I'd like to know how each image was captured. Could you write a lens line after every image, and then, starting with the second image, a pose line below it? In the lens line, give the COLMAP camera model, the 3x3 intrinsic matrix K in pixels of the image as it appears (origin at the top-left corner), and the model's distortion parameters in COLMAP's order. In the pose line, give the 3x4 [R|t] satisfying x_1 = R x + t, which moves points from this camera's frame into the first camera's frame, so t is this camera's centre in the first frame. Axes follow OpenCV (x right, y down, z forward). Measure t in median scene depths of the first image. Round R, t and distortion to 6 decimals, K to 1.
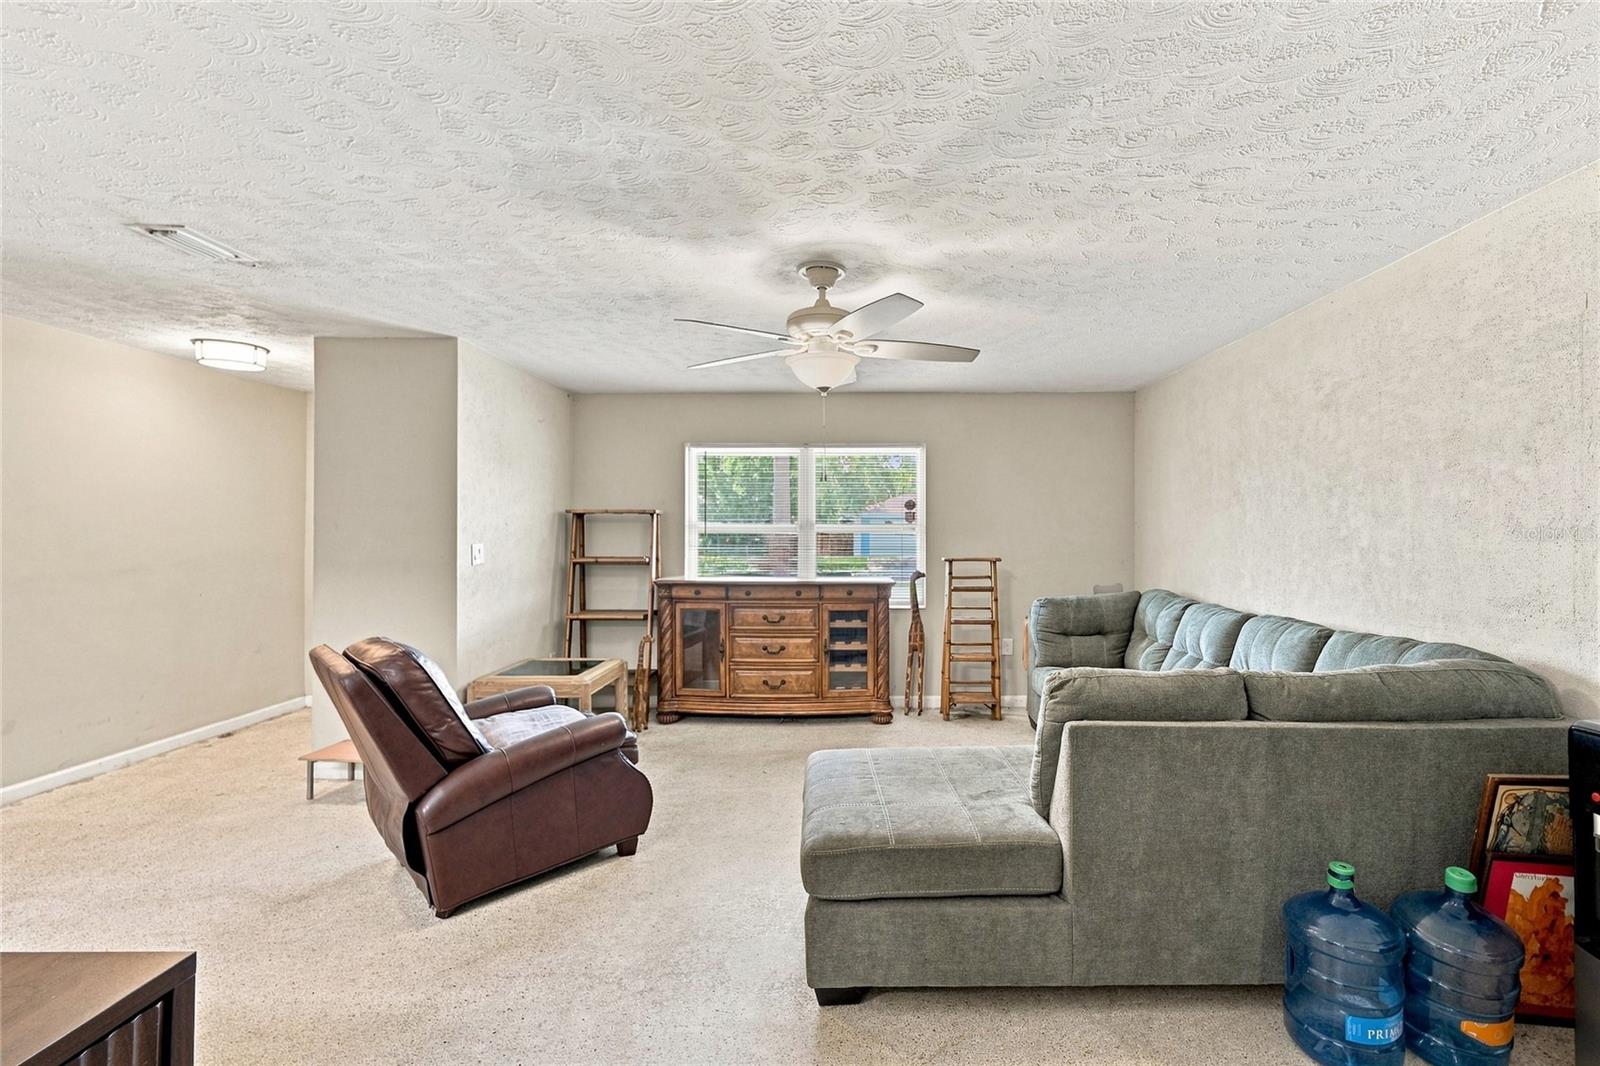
lens RADIAL K [[679.3, 0, 859.6], [0, 679.3, 524.8], [0, 0, 1]] dist [-0.000591, 0.000013]
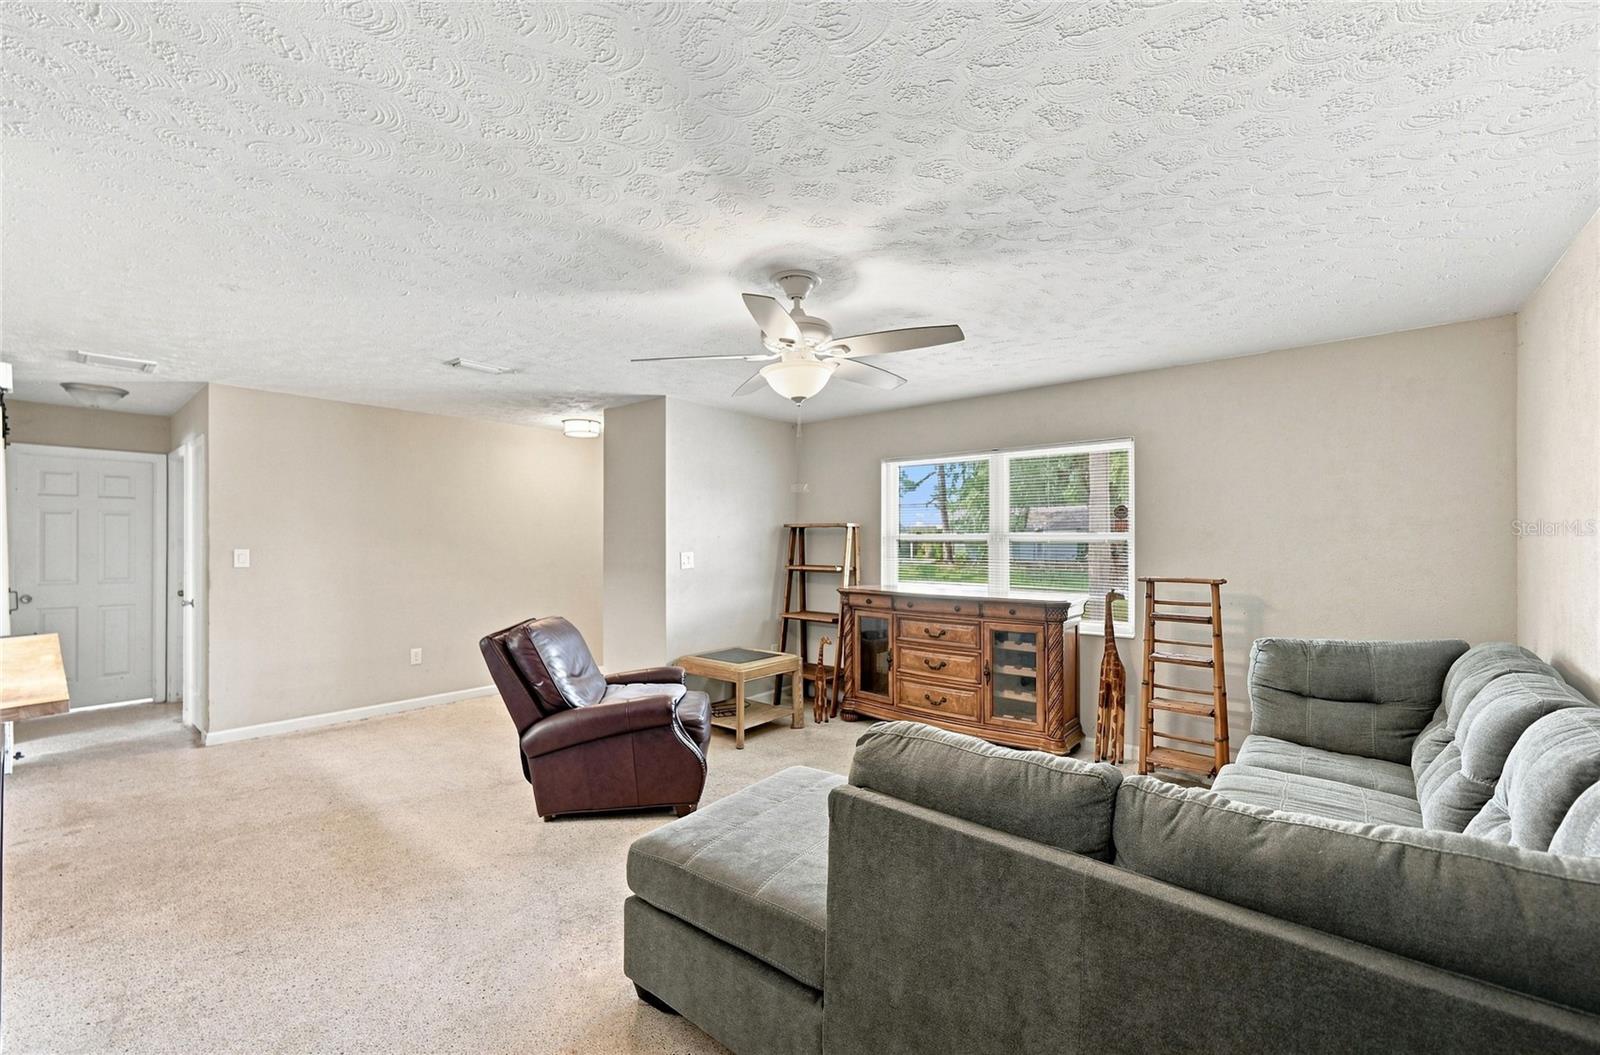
lens RADIAL K [[644.8, 0, 791.2], [0, 644.8, 536.3], [0, 0, 1]] dist [-0.000718, 0.000215]
pose [[0.761794, -0.004578, -0.647804, 0.315172], [0.004916, 0.999987, -0.001285, -0.000131], [0.647801, -0.002206, 0.761806, 0.162336]]
